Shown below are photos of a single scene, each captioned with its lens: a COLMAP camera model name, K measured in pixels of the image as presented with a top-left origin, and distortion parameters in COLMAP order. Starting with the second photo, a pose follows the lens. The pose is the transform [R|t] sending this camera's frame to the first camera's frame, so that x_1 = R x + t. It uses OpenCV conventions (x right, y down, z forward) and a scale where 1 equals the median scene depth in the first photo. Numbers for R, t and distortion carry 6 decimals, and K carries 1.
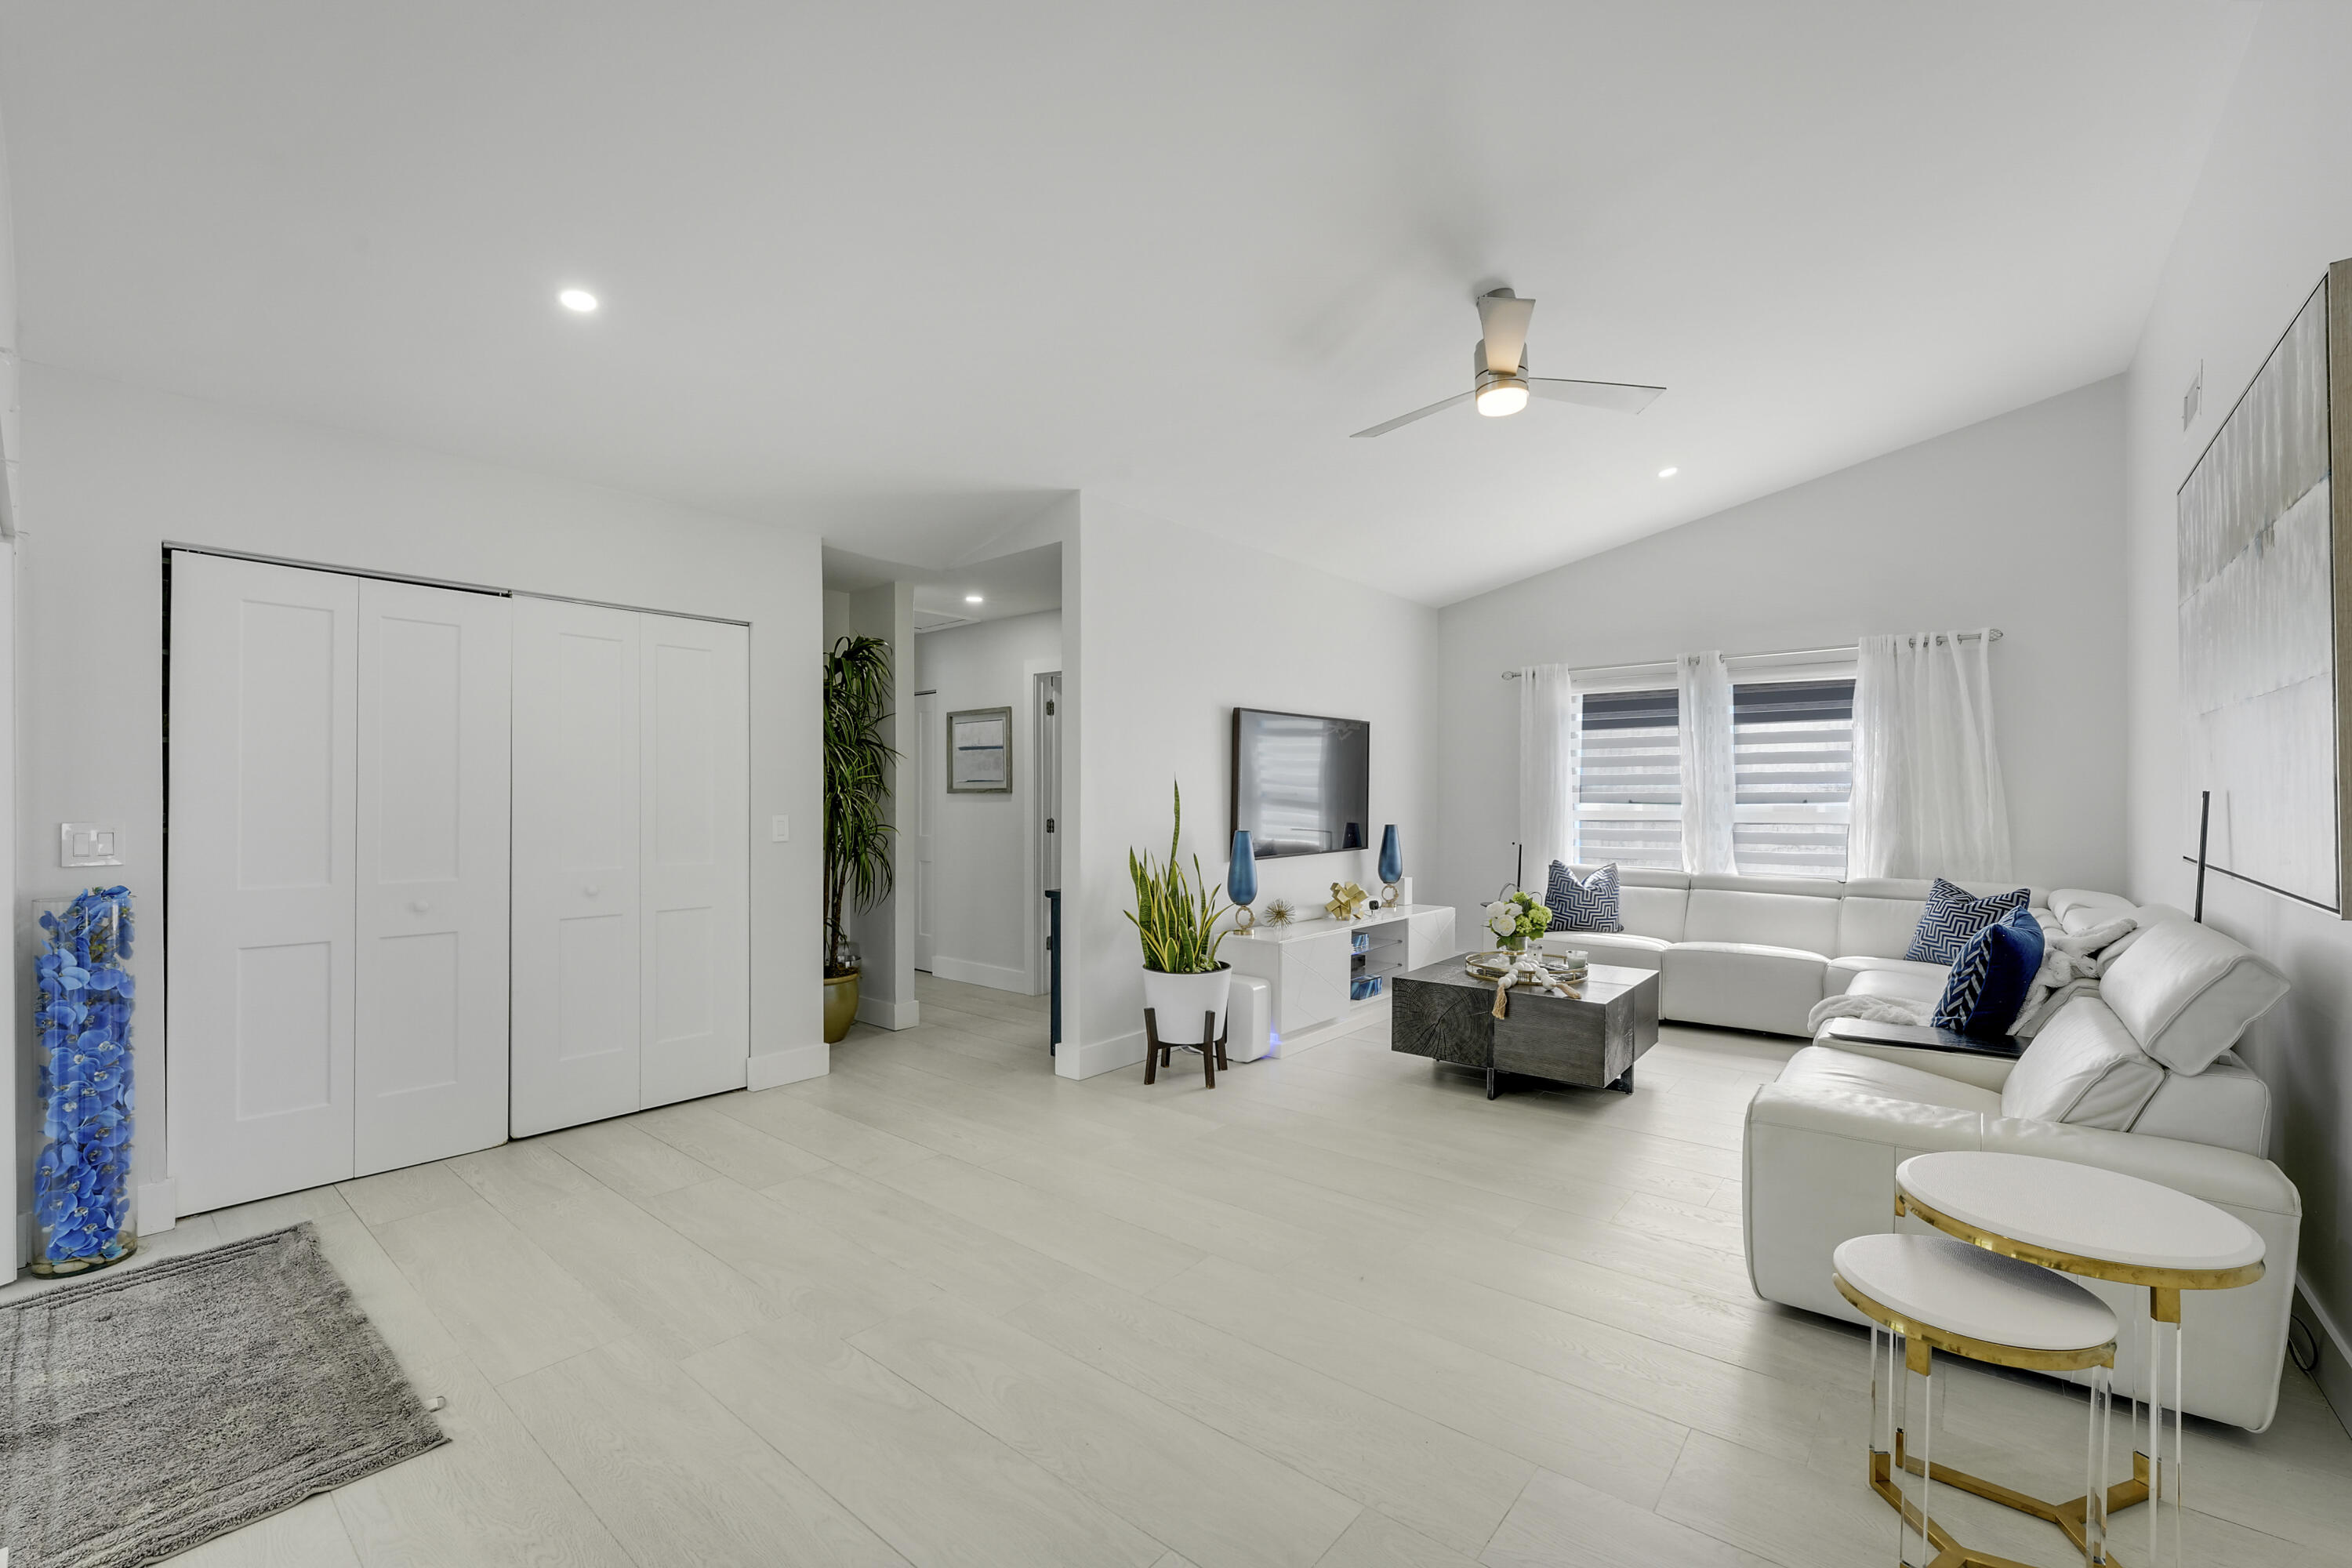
lens RADIAL K [[966.7, 0, 1172.2], [0, 966.7, 787.6], [0, 0, 1]] dist [-0.034600, 0.006552]
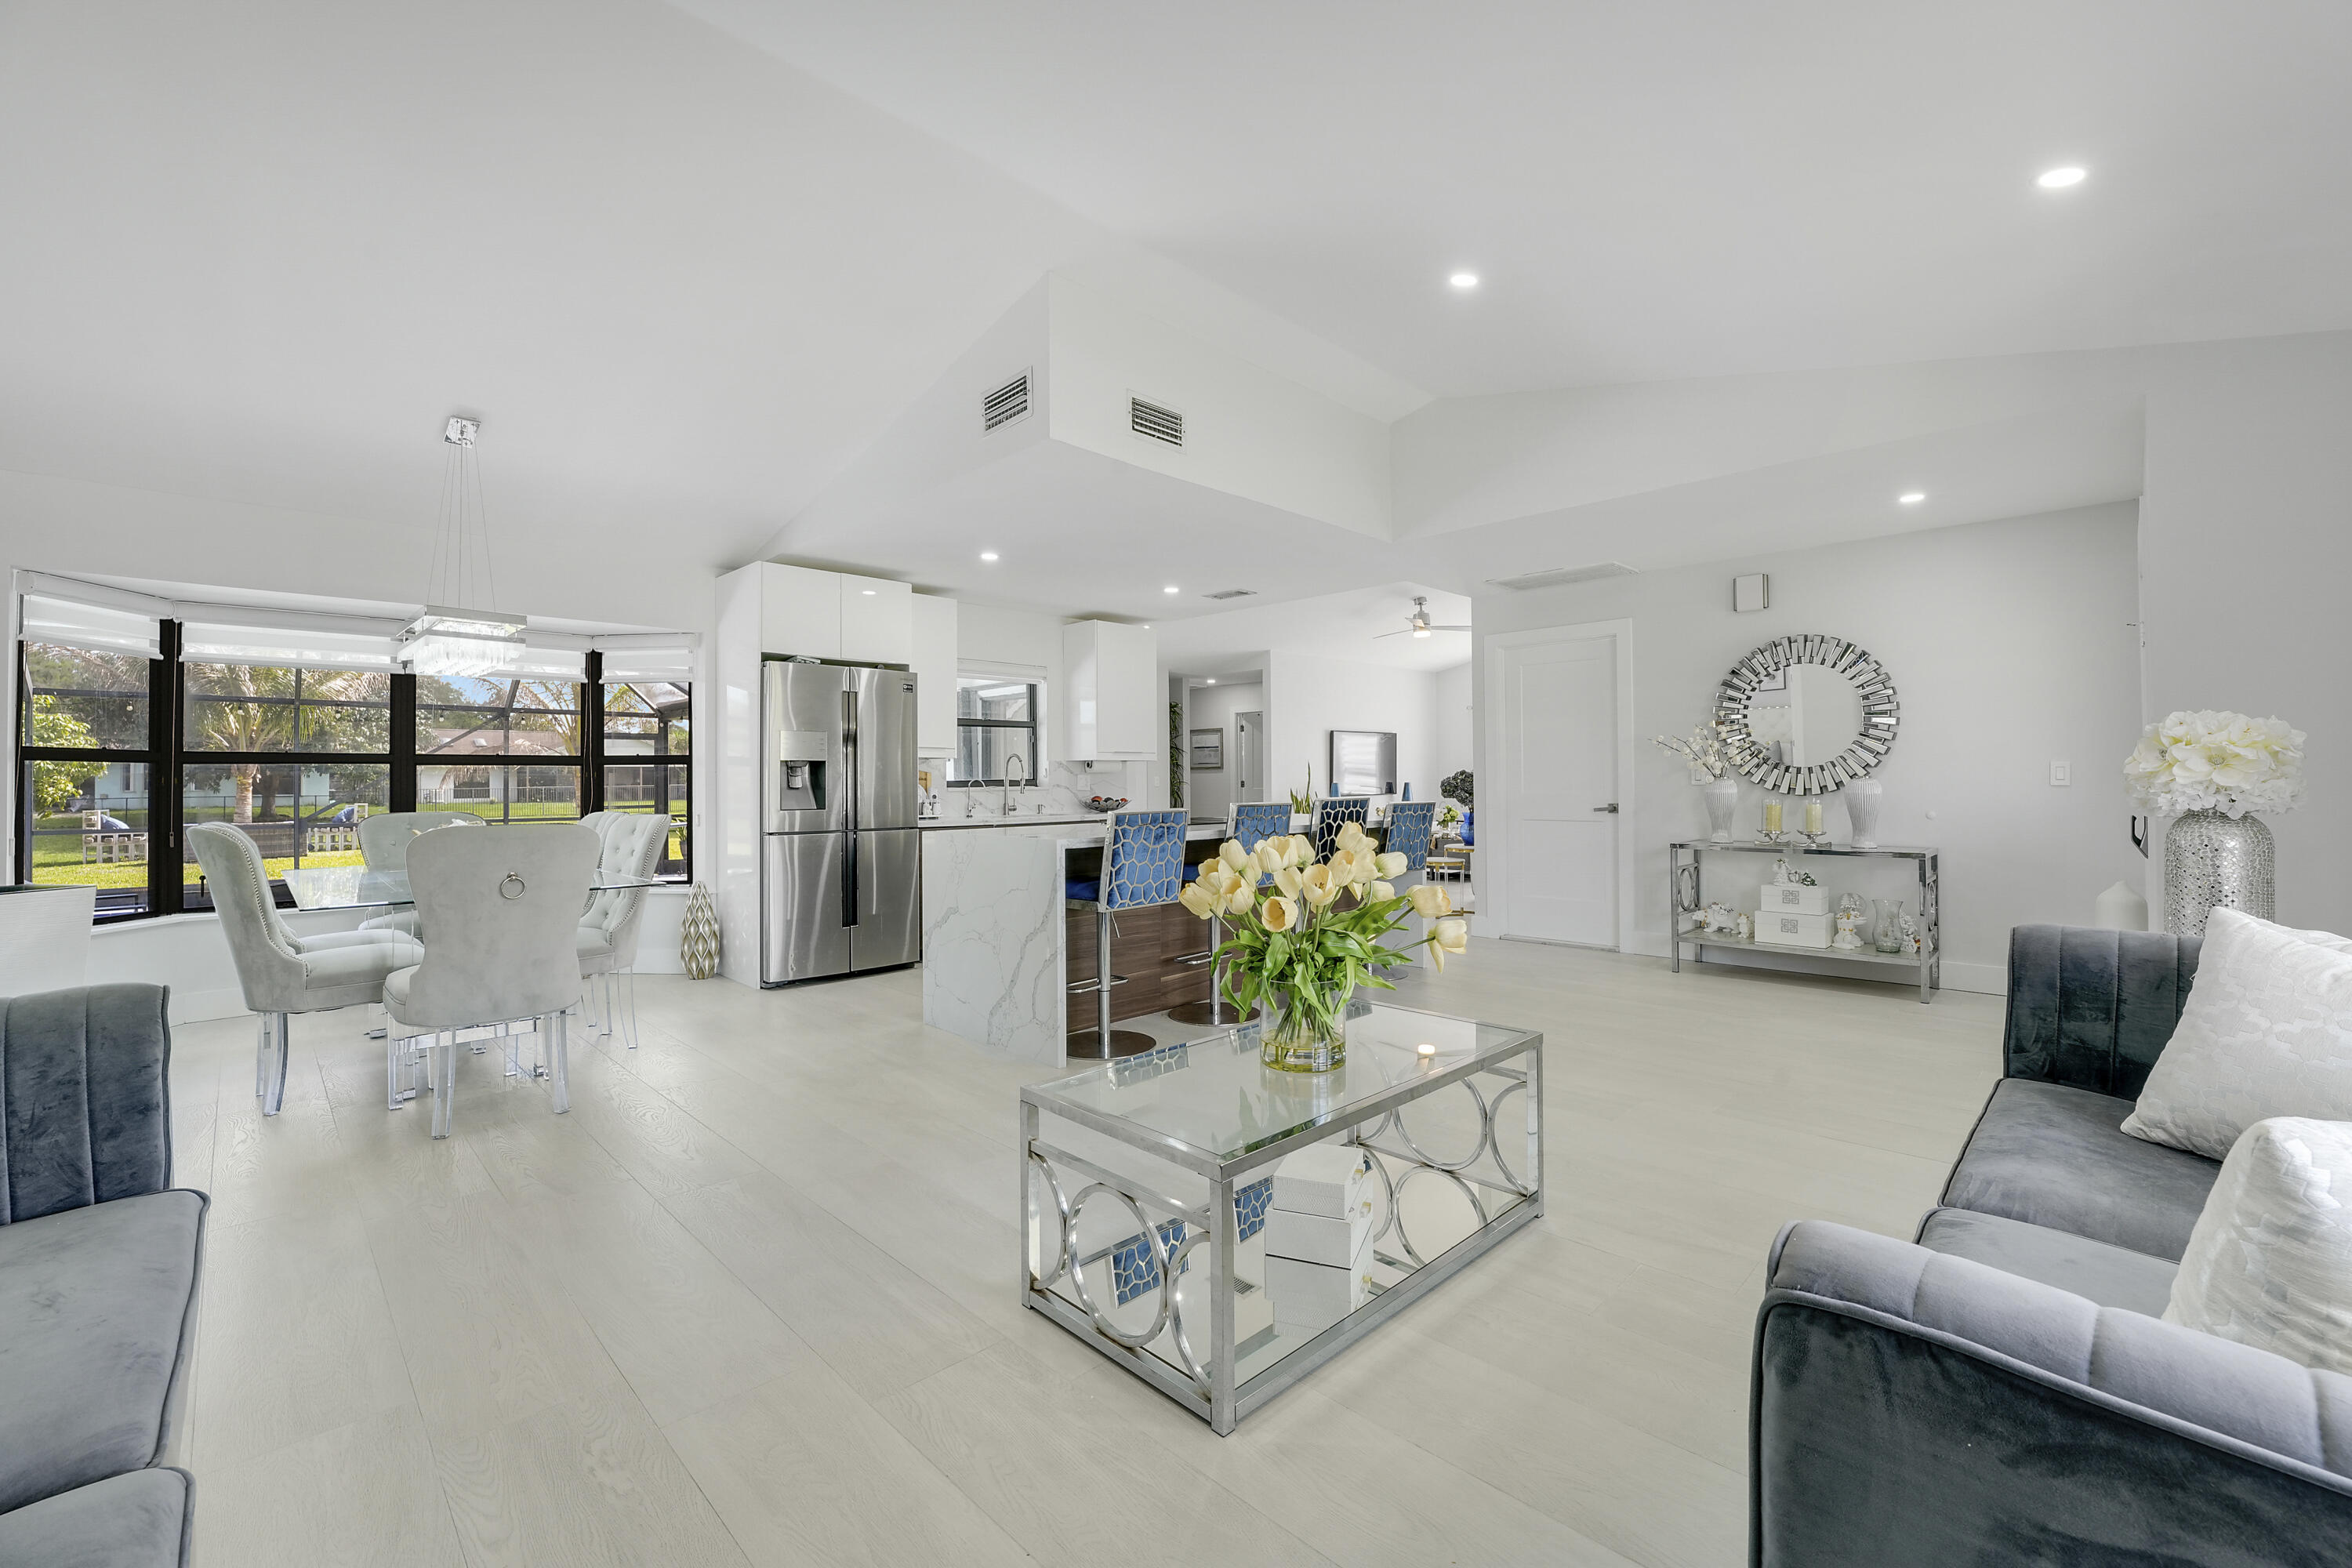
lens RADIAL K [[966.7, 0, 1197.1], [0, 966.7, 765.6], [0, 0, 1]] dist [-0.034600, 0.006552]
pose [[0.997402, -0.007671, -0.071625, -0.104650], [0.007338, 0.999961, -0.004903, 0.012773], [0.071660, 0.004364, 0.997420, -1.534394]]
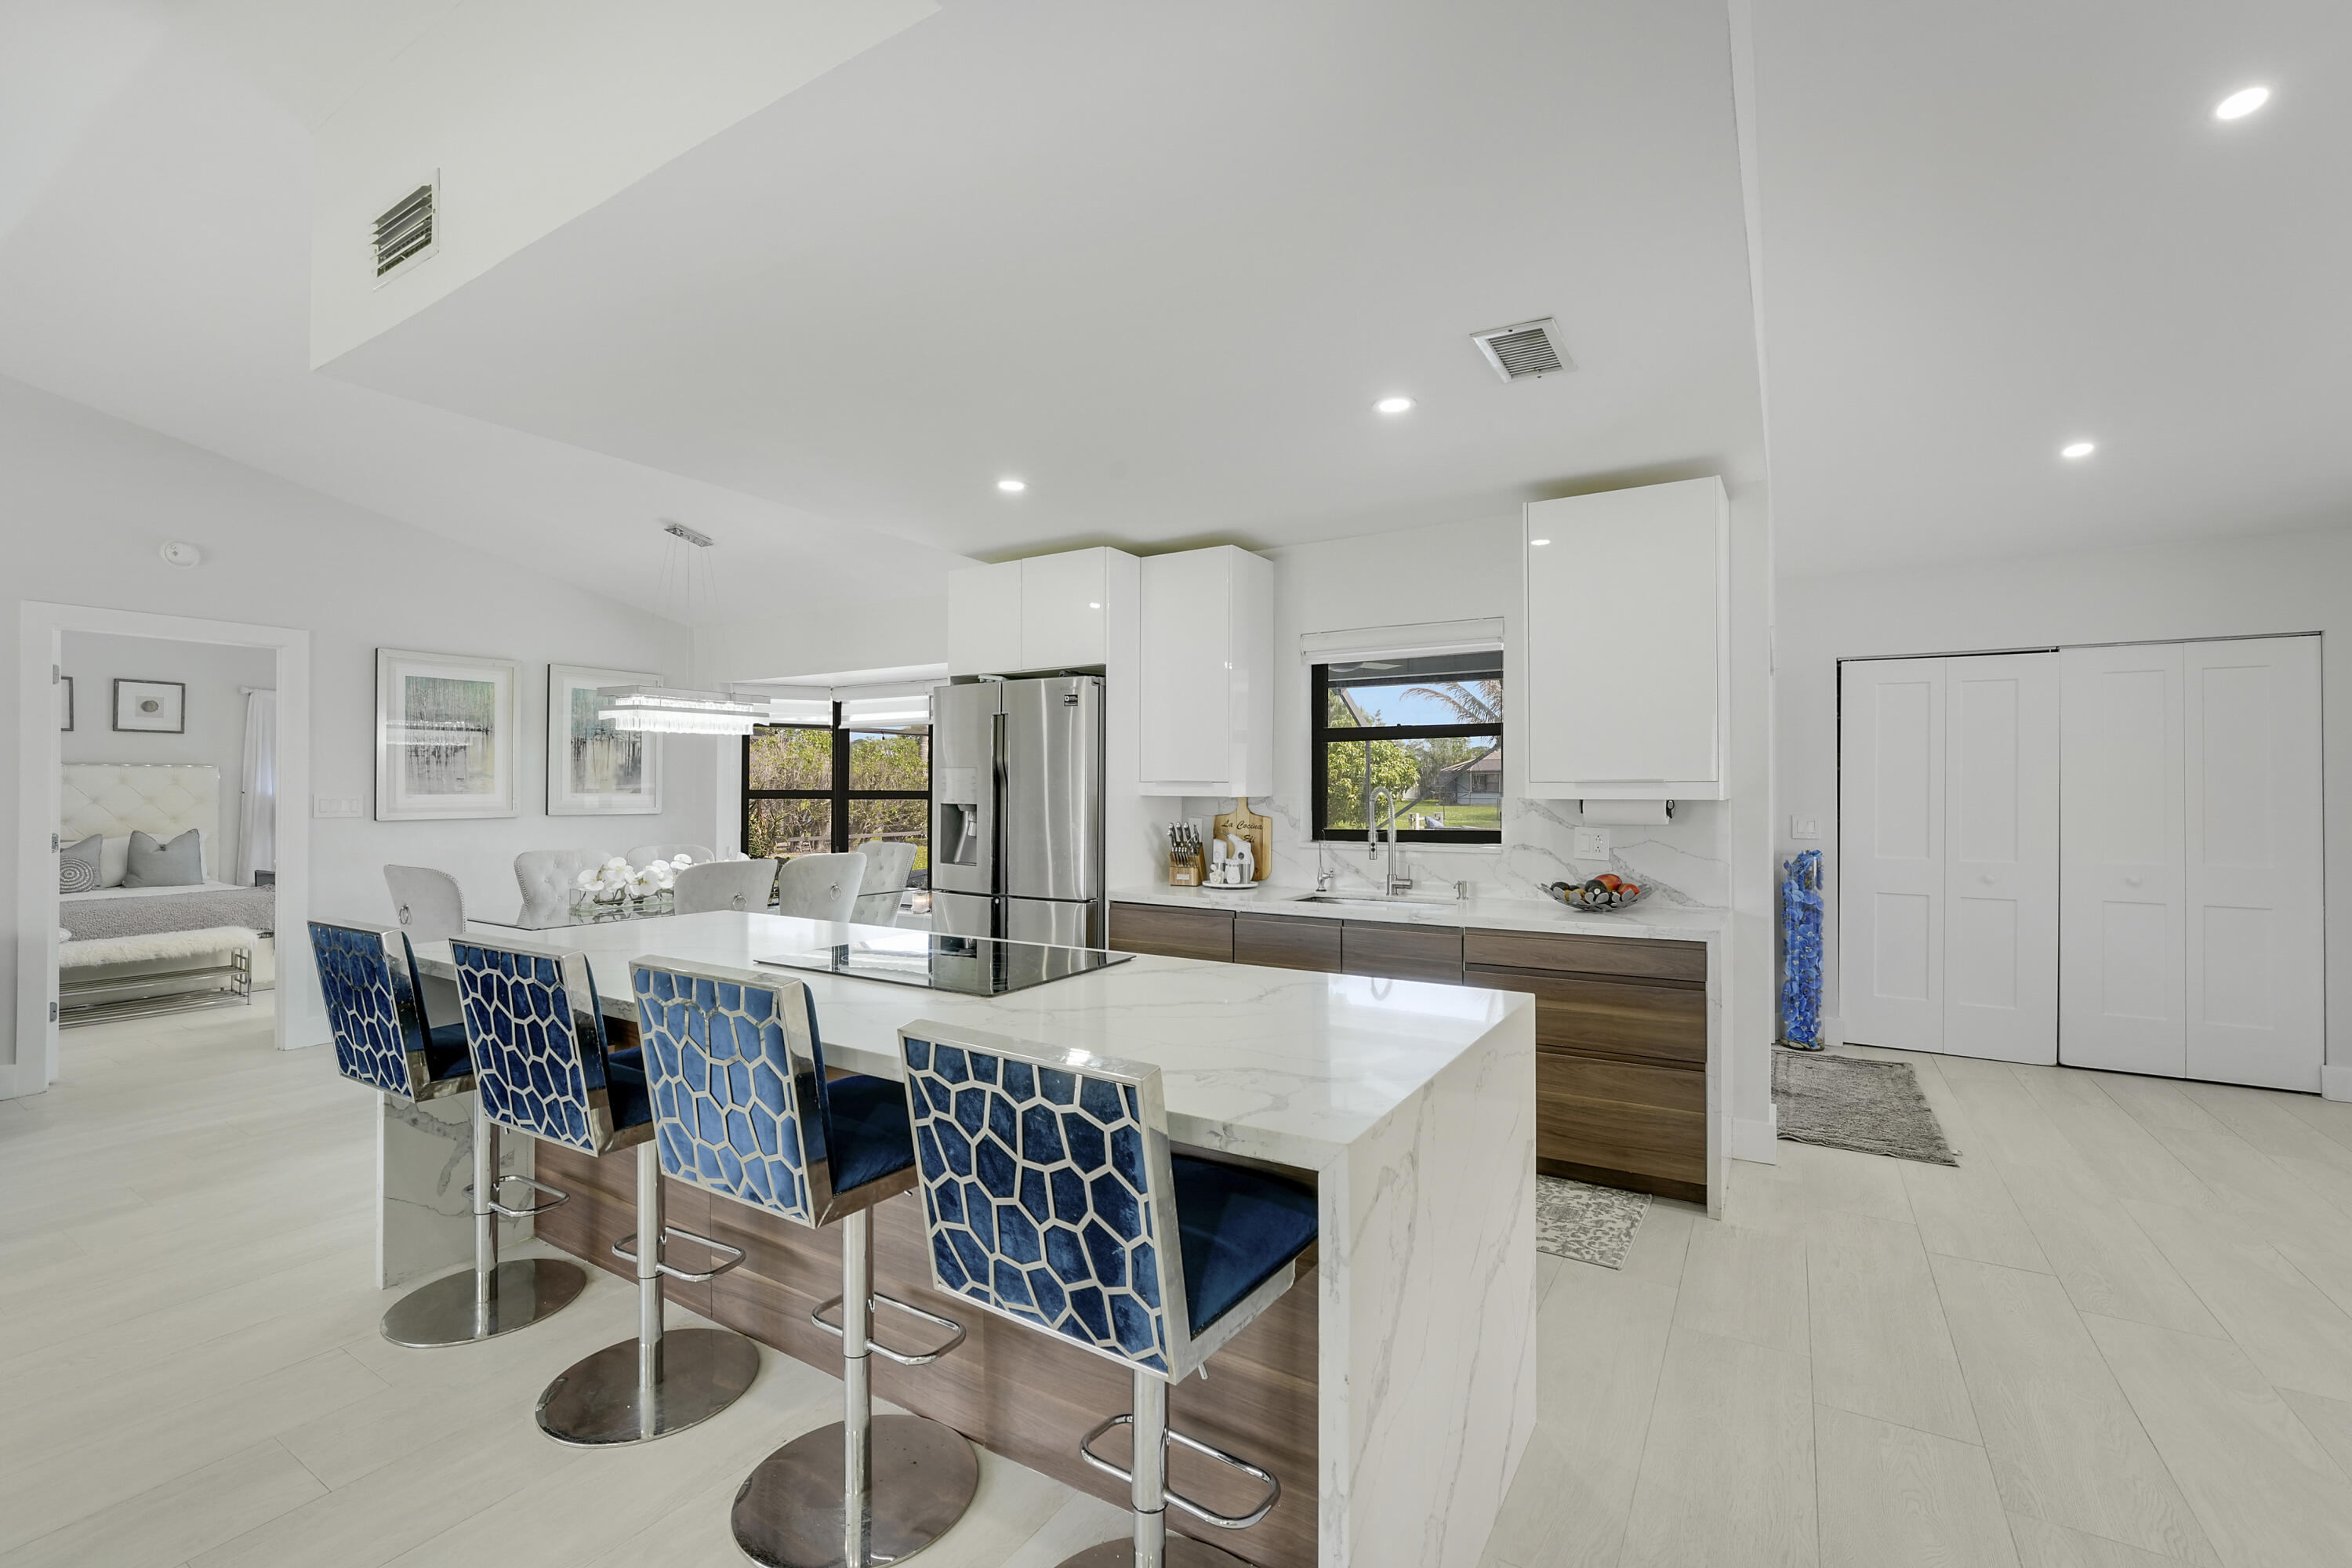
lens RADIAL K [[1002.2, 0, 1178.4], [0, 1002.2, 776.6], [0, 0, 1]] dist [-0.017144, -0.002888]
pose [[0.146099, -0.009738, -0.989222, 0.365612], [0.009105, 0.999922, -0.008499, -0.019498], [0.989228, -0.007765, 0.146177, -0.307519]]
